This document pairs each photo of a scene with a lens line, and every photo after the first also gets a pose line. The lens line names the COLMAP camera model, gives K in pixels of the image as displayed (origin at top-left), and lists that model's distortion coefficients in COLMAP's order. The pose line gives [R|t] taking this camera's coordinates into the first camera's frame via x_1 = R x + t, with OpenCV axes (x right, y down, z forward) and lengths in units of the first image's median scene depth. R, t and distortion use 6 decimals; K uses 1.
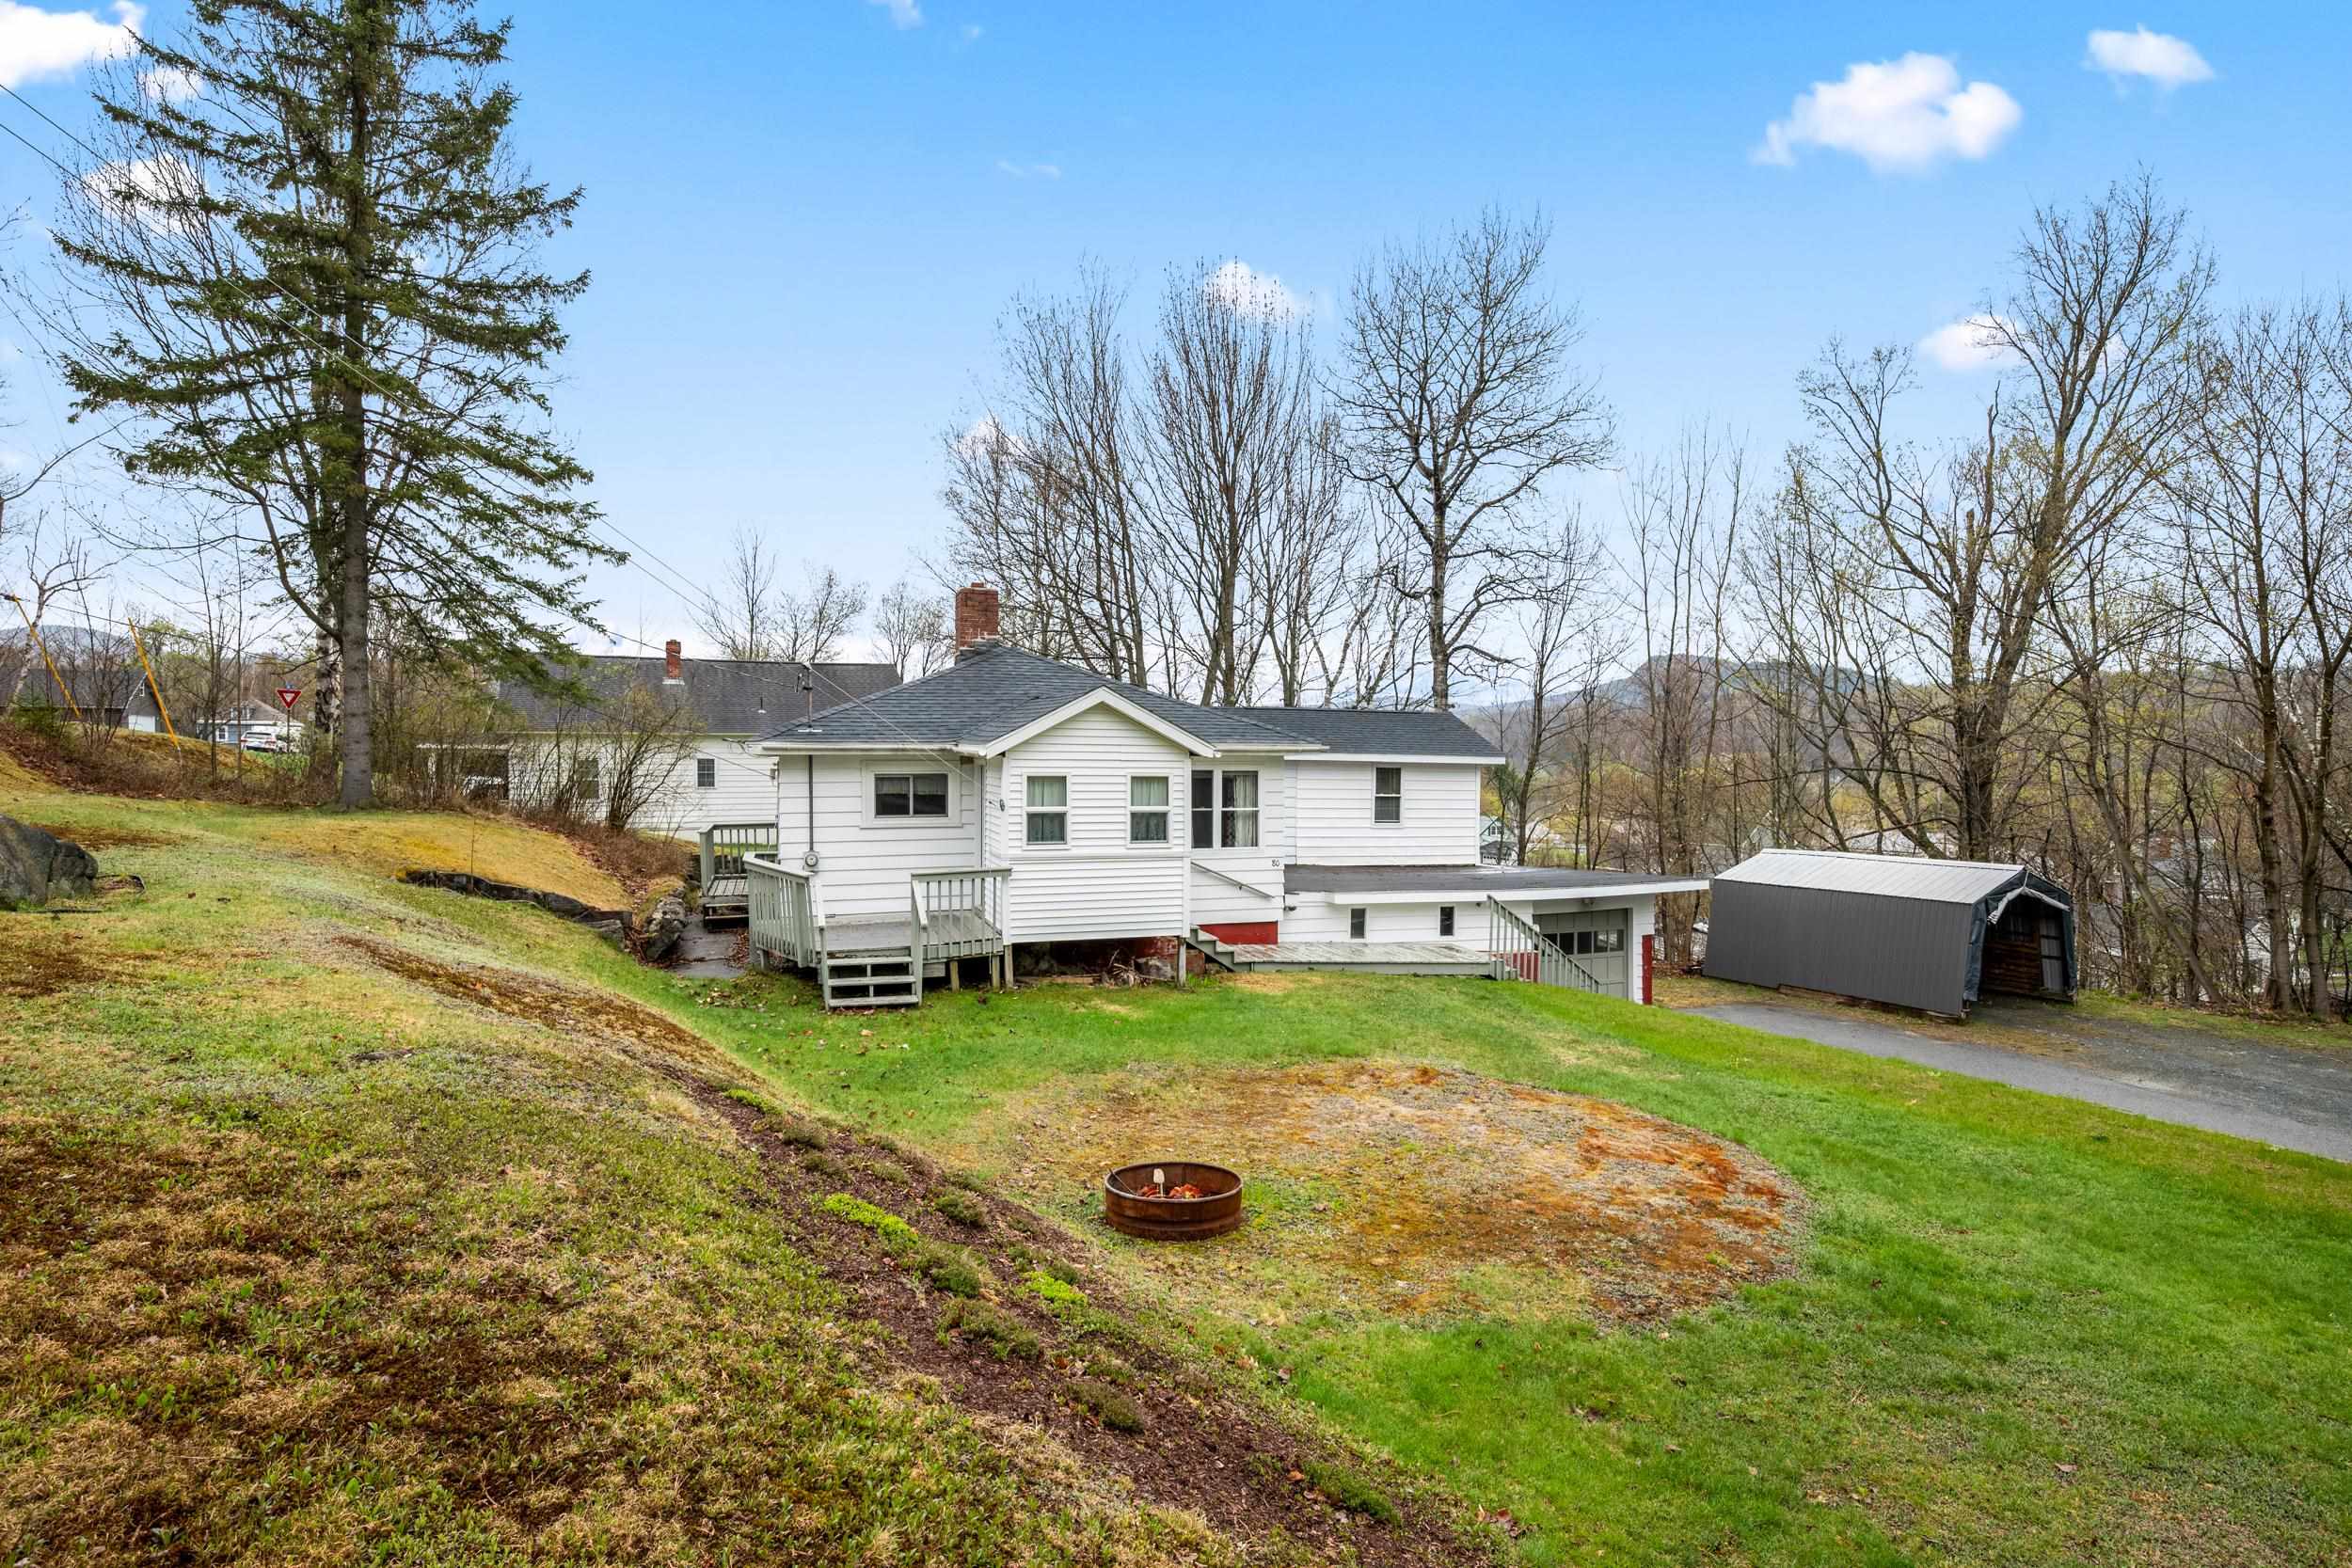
lens RADIAL K [[1234.5, 0, 1175.6], [0, 1234.5, 777.8], [0, 0, 1]] dist [-0.010227, -0.000494]
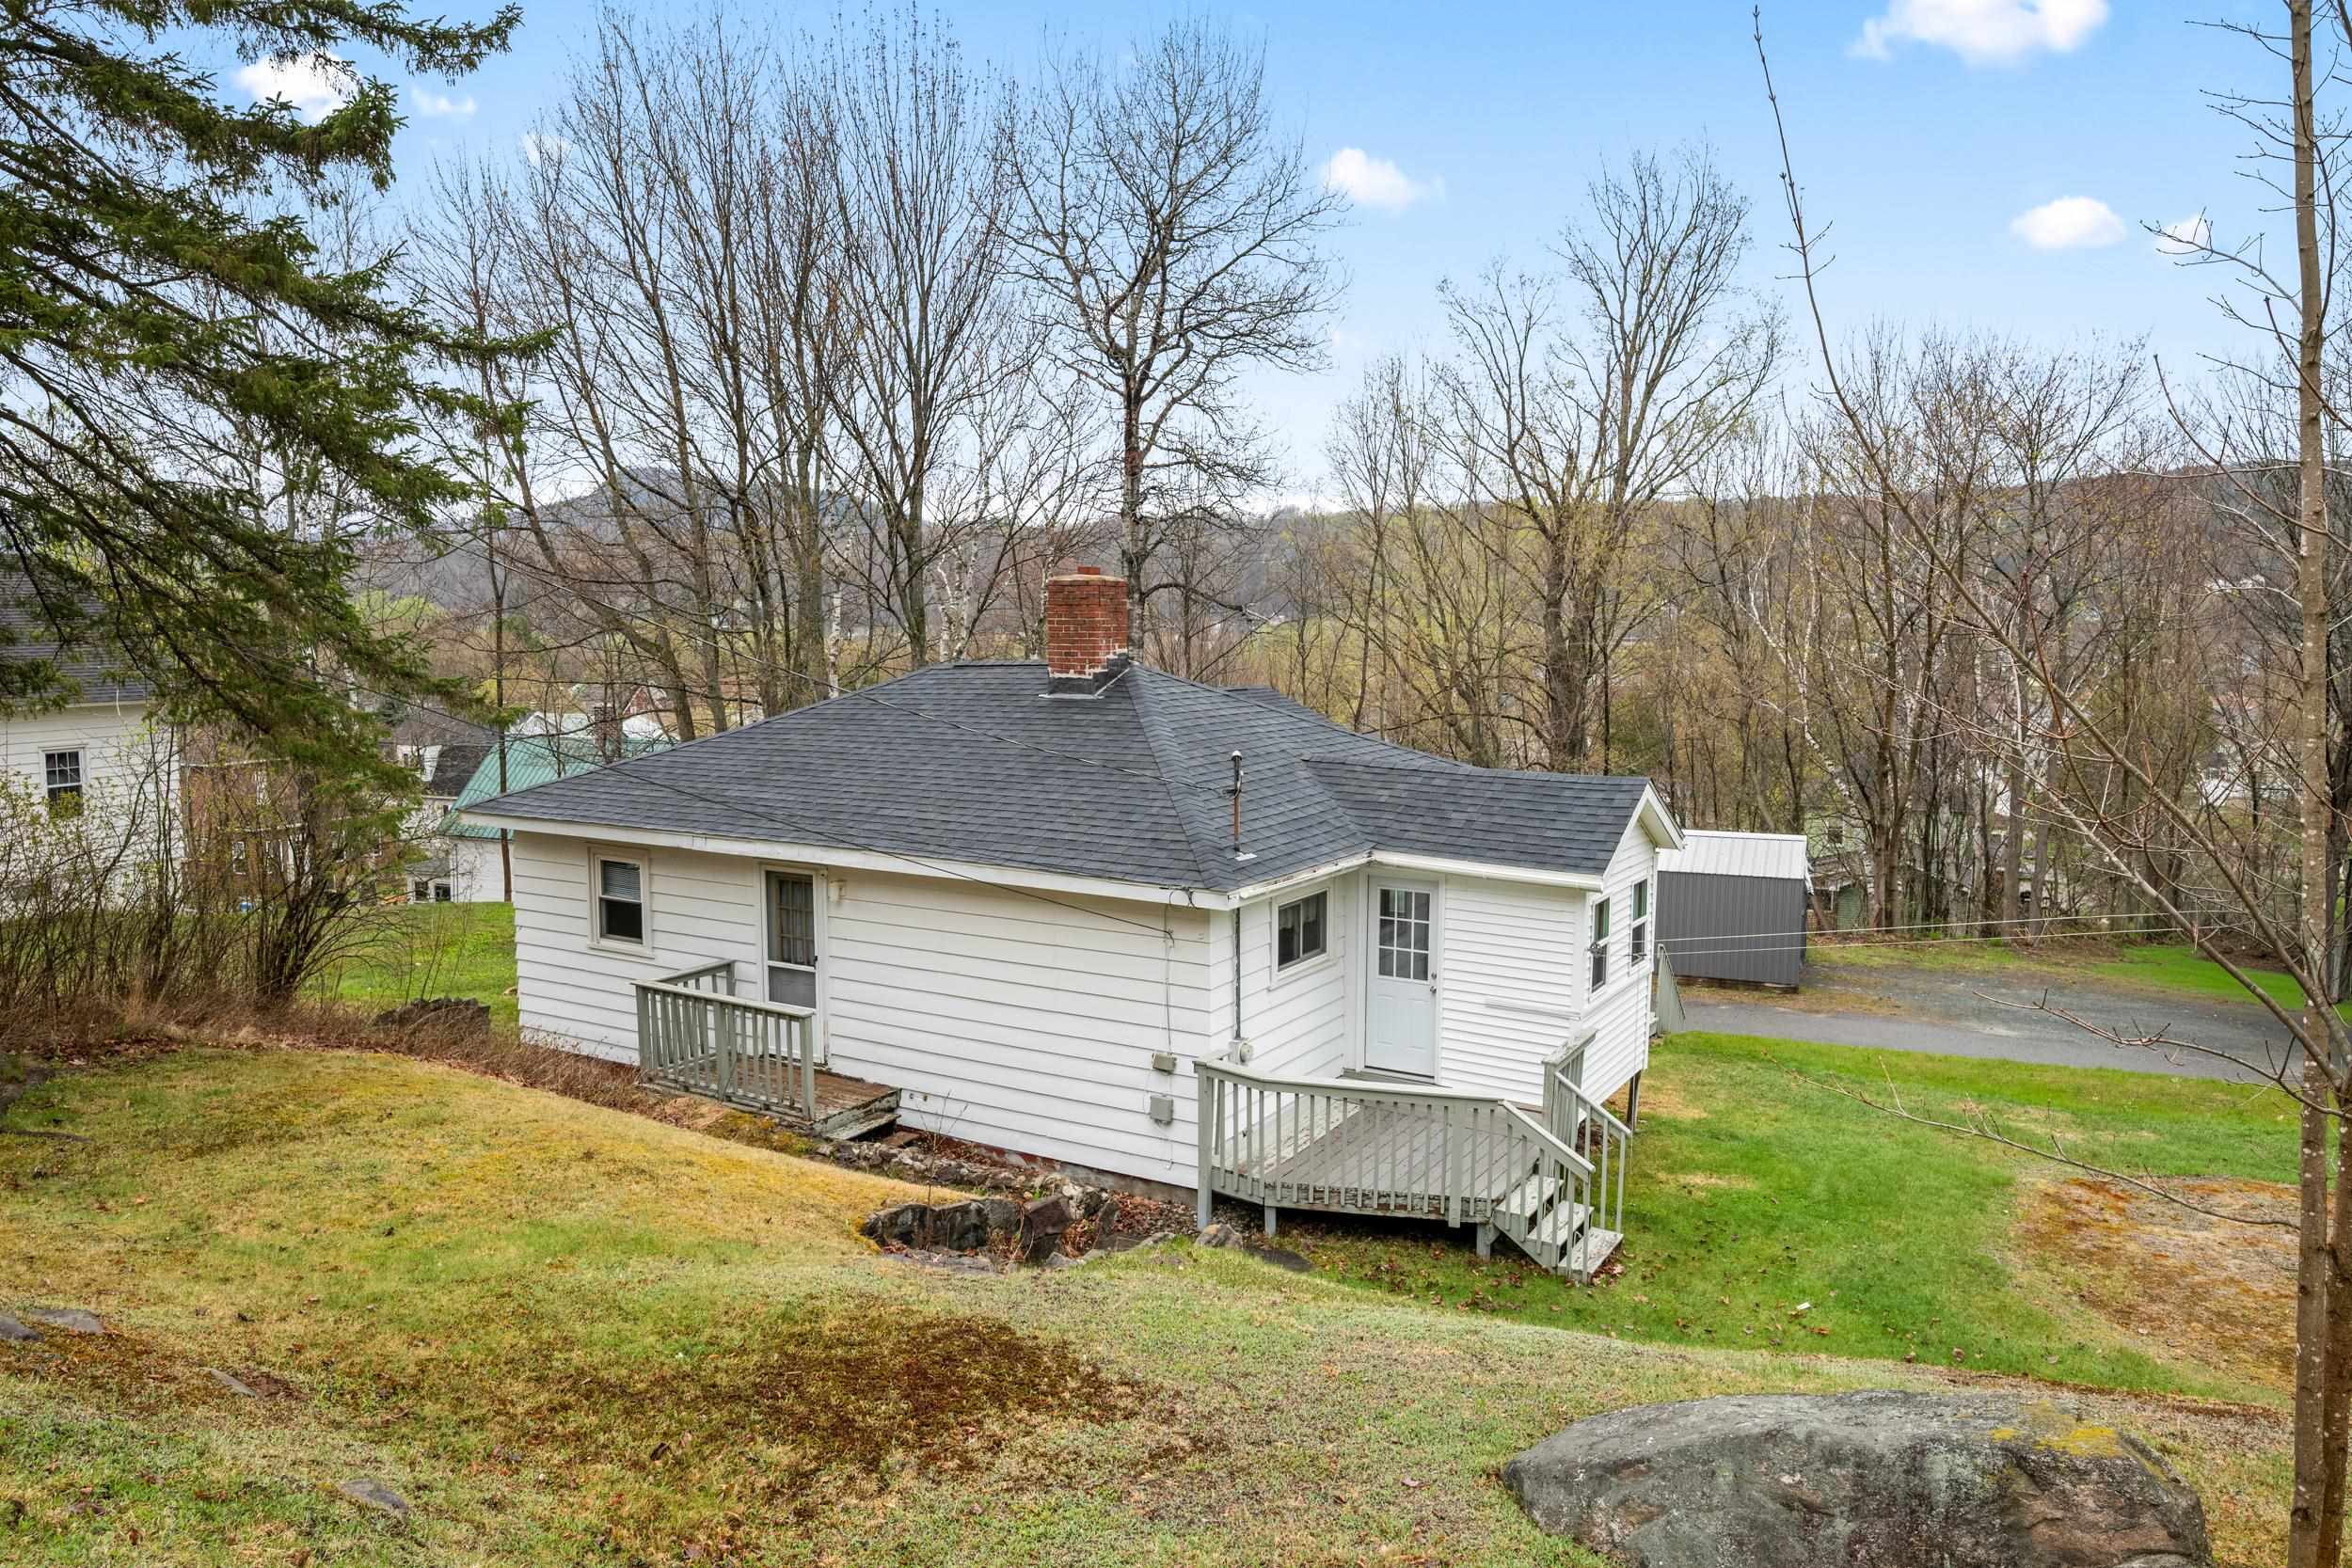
lens RADIAL K [[1633.1, 0, 1197.7], [0, 1633.1, 782.6], [0, 0, 1]] dist [-0.004178, 0.004257]
pose [[0.754897, -0.069385, 0.652163, -0.783331], [0.007716, 0.995259, 0.096956, -0.143867], [-0.655798, -0.068159, 0.751853, 0.340735]]
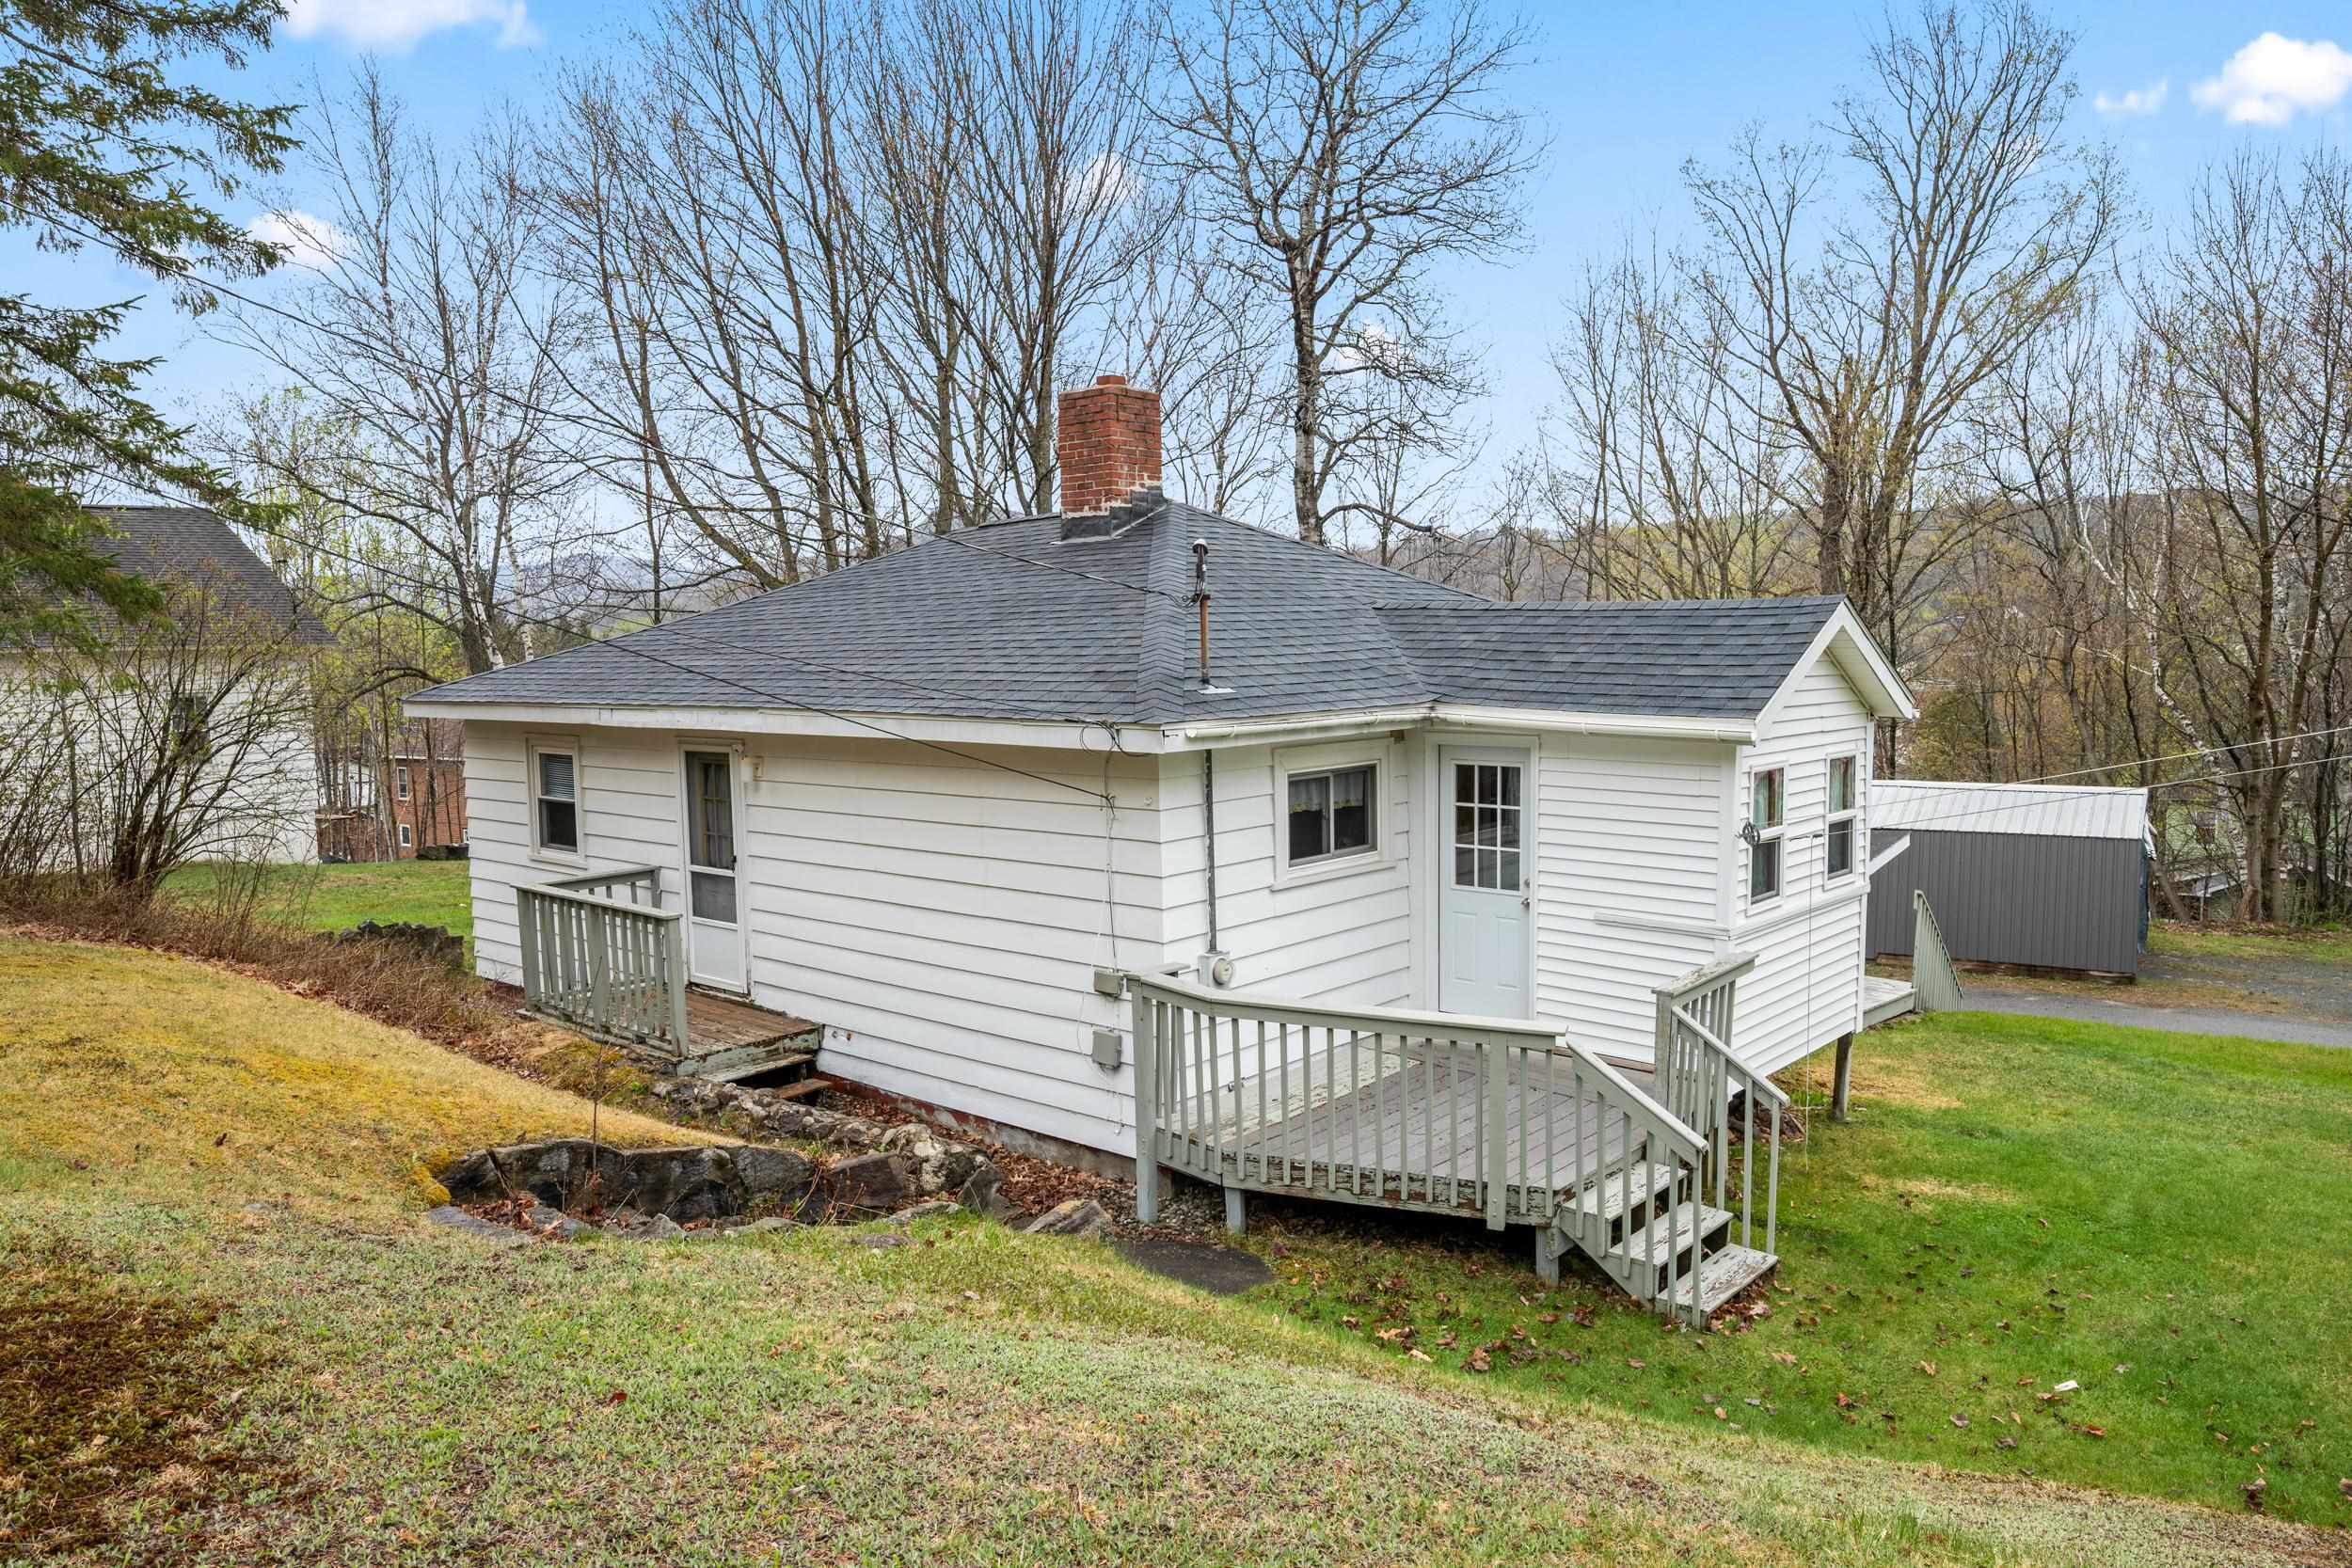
lens RADIAL K [[1633.1, 0, 1193.2], [0, 1633.1, 781.7], [0, 0, 1]] dist [-0.004178, 0.004257]
pose [[0.863572, -0.061065, 0.500515, -0.546024], [0.025526, 0.996661, 0.077554, -0.046243], [-0.503580, -0.054197, 0.862247, 0.437983]]
